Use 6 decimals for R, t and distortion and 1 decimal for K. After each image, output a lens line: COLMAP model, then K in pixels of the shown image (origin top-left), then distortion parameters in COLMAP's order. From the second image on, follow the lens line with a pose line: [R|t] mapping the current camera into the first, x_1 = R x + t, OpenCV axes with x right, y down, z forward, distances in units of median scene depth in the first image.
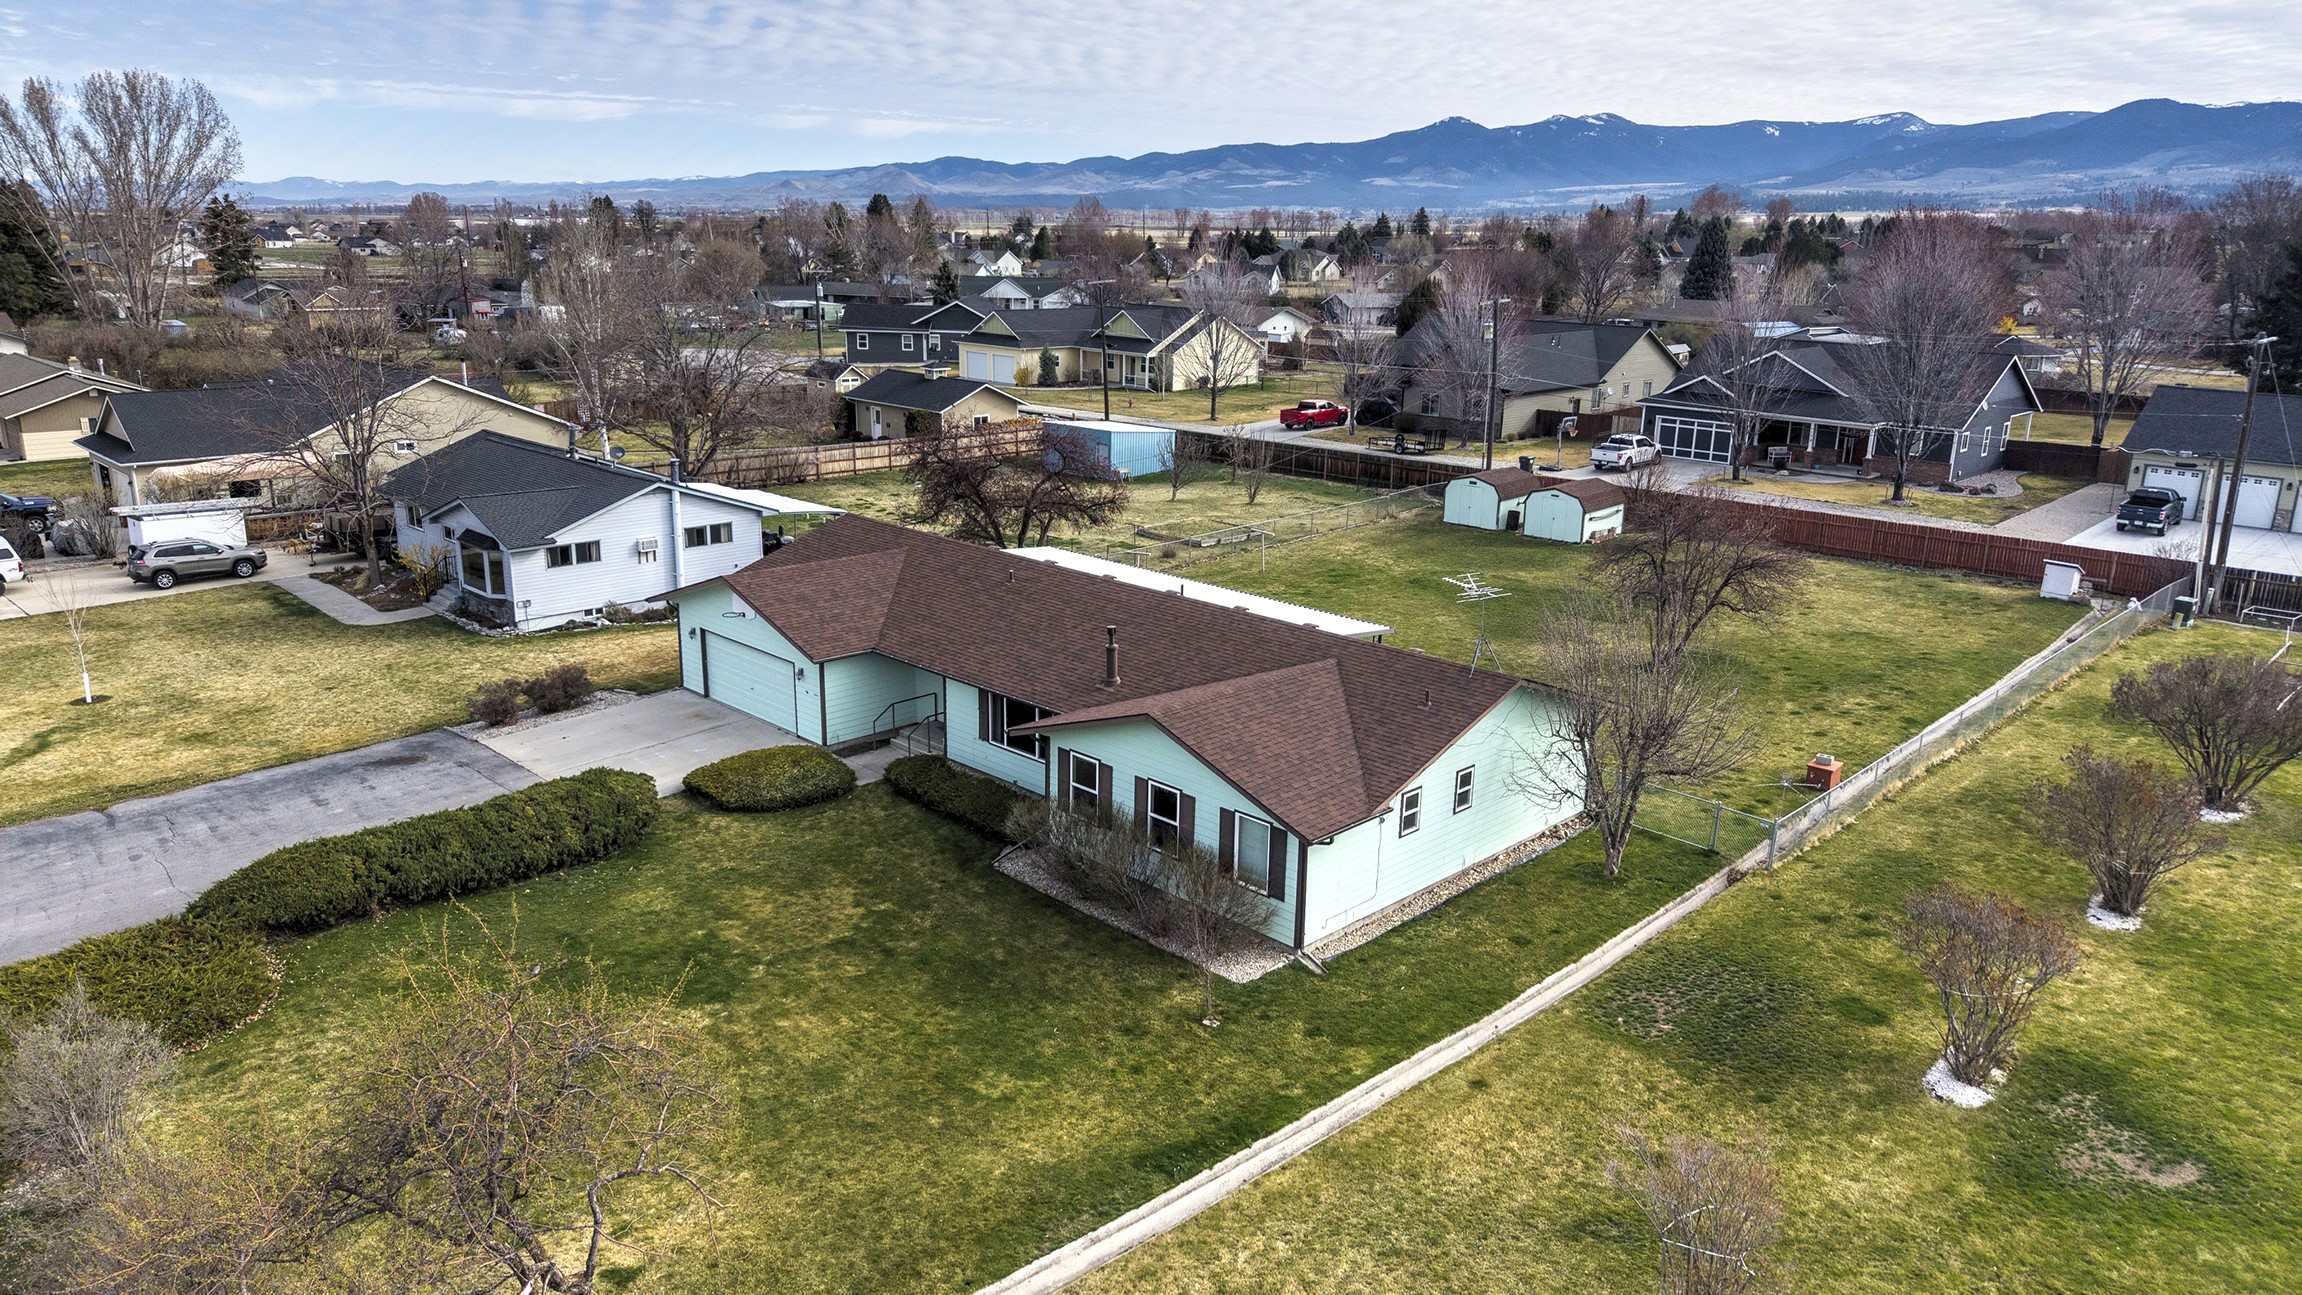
lens RADIAL K [[1534.4, 0, 1151.0], [0, 1534.4, 647.5], [0, 0, 1]] dist [0.036751, -0.050574]
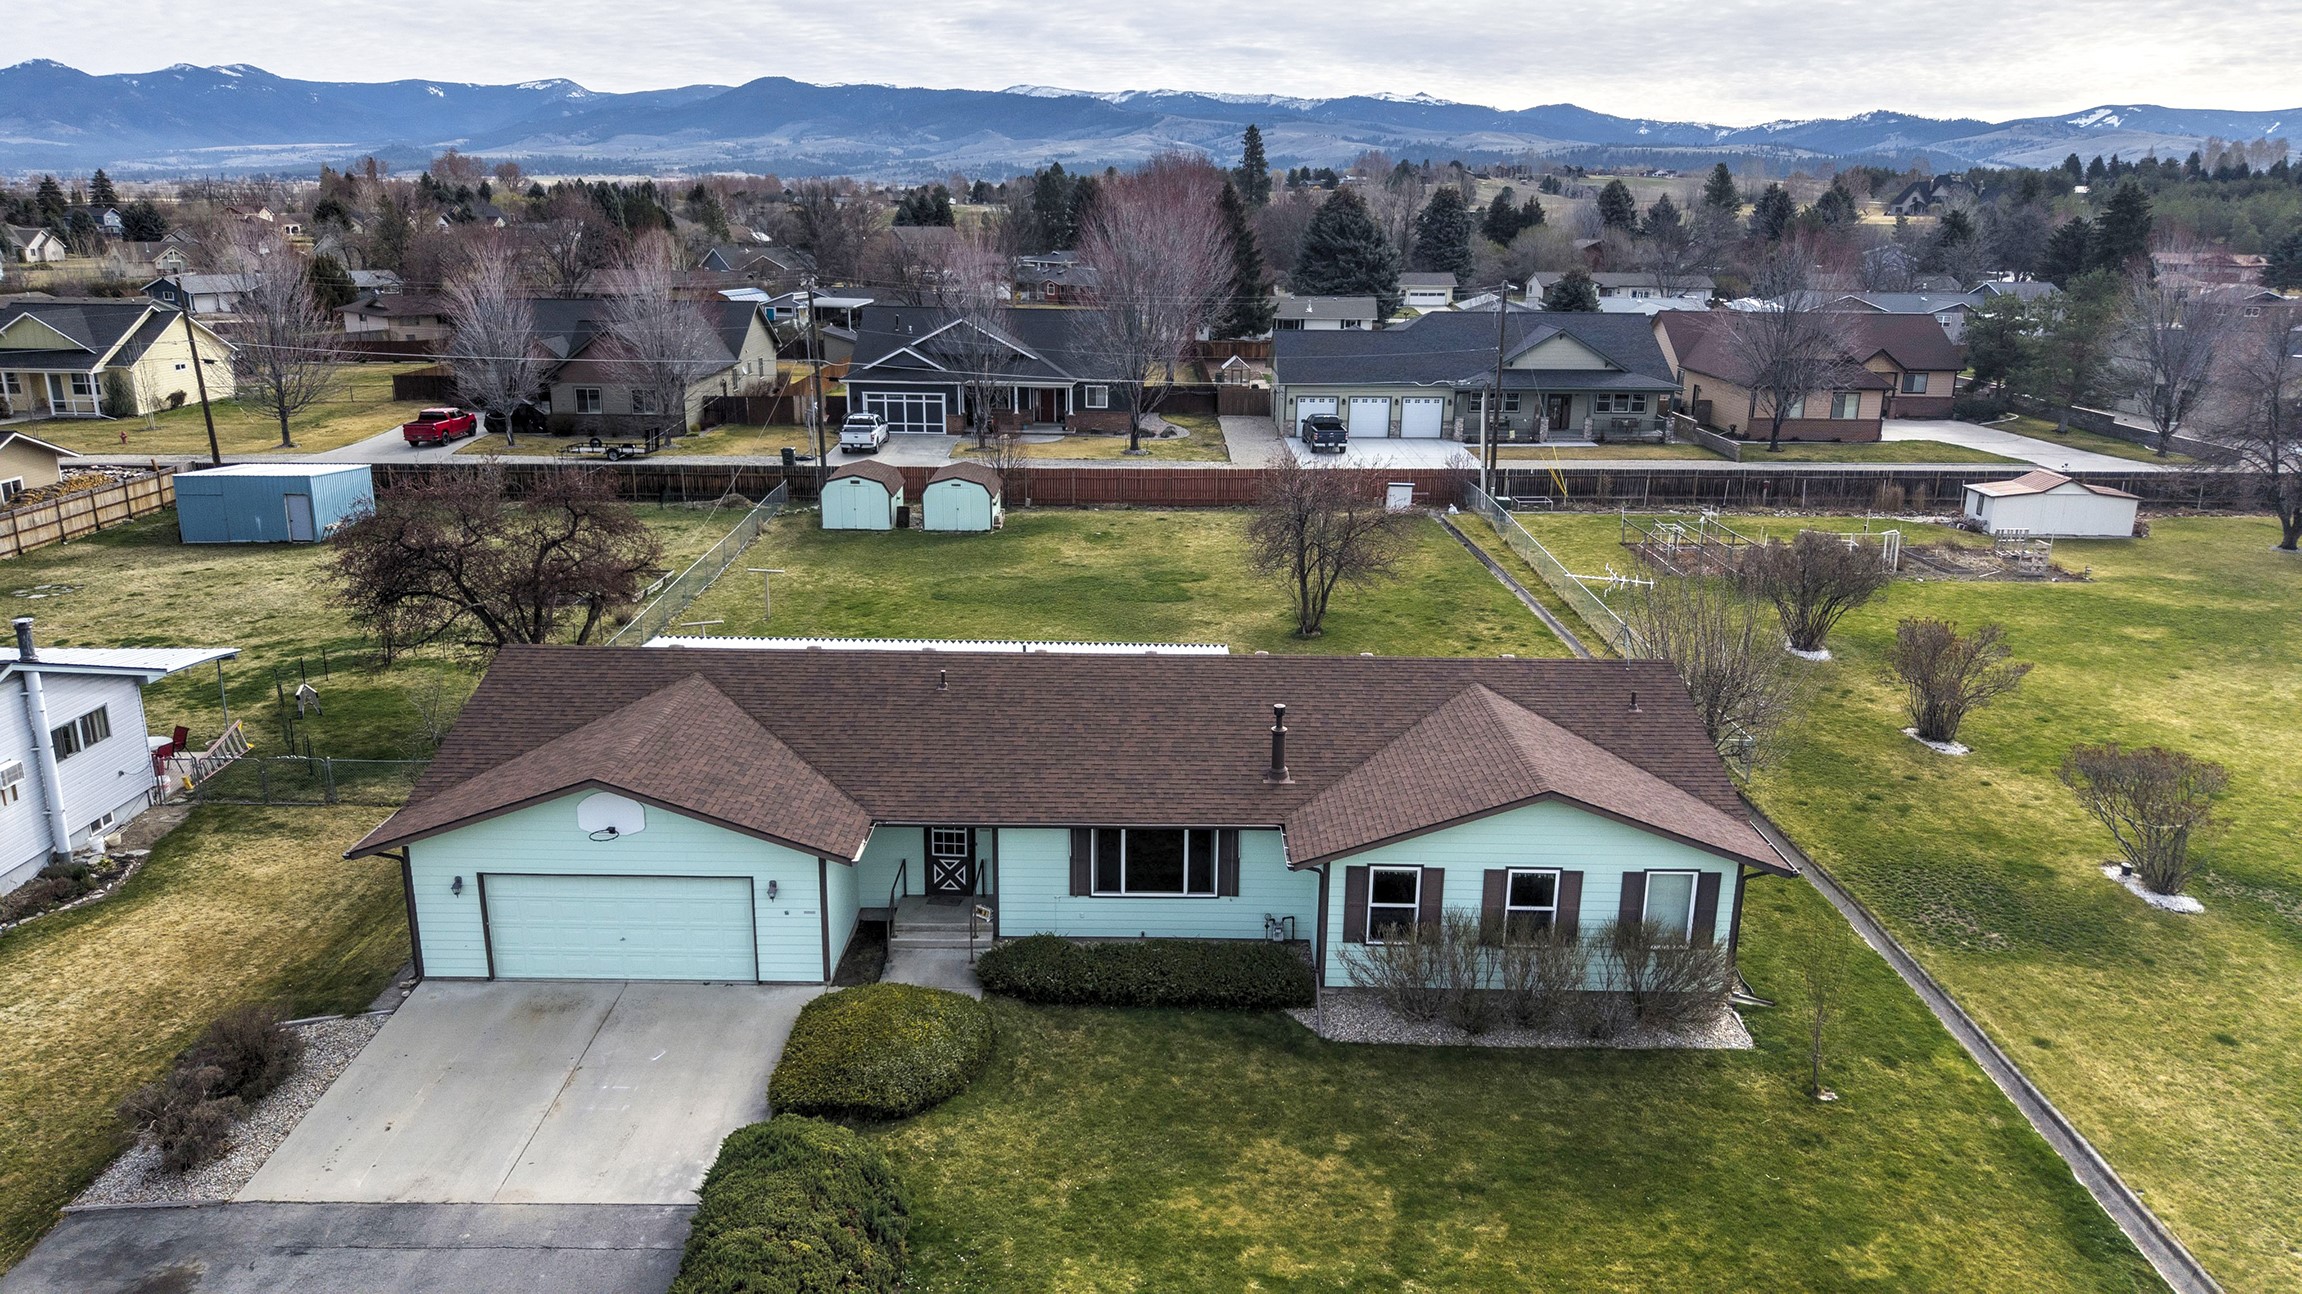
lens RADIAL K [[1541.1, 0, 1151.0], [0, 1541.1, 647.0], [0, 0, 1]] dist [0.004787, -0.006019]
pose [[0.712081, -0.202331, 0.672311, -0.529298], [0.187839, 0.977571, 0.095249, -0.116139], [-0.676504, 0.058461, 0.734115, 0.387350]]
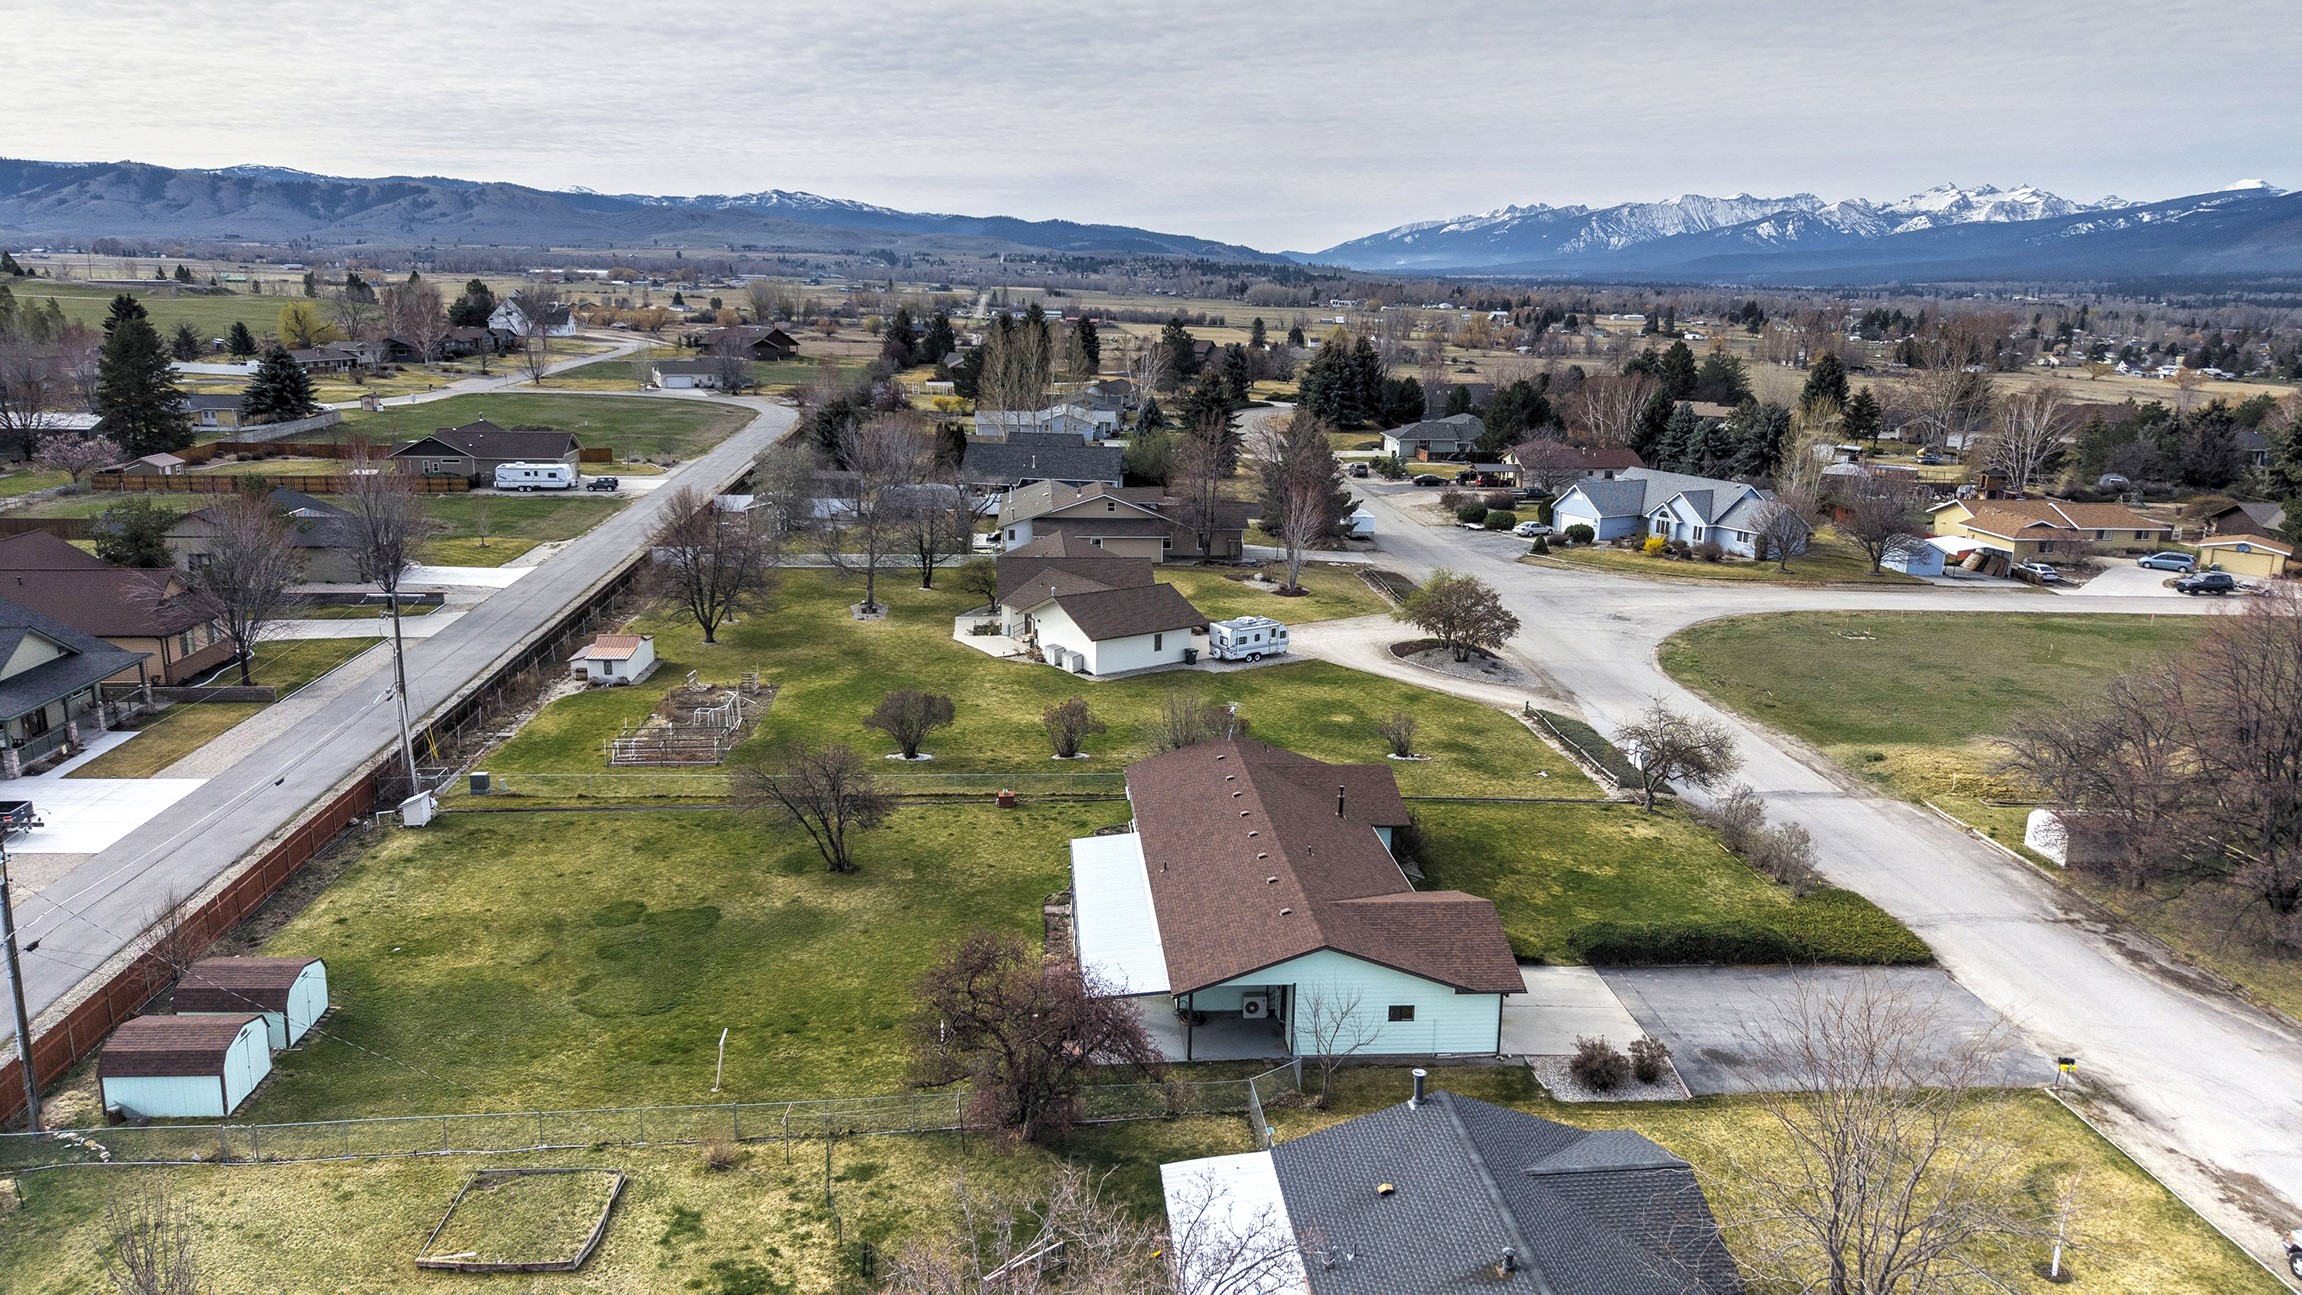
lens RADIAL K [[1541.1, 0, 1151.0], [0, 1541.1, 647.5], [0, 0, 1]] dist [0.004787, -0.006019]
pose [[-0.755909, -0.185887, 0.627732, -0.867637], [0.143278, 0.888626, 0.435678, -0.885986], [-0.638806, 0.419273, -0.645087, 1.985445]]
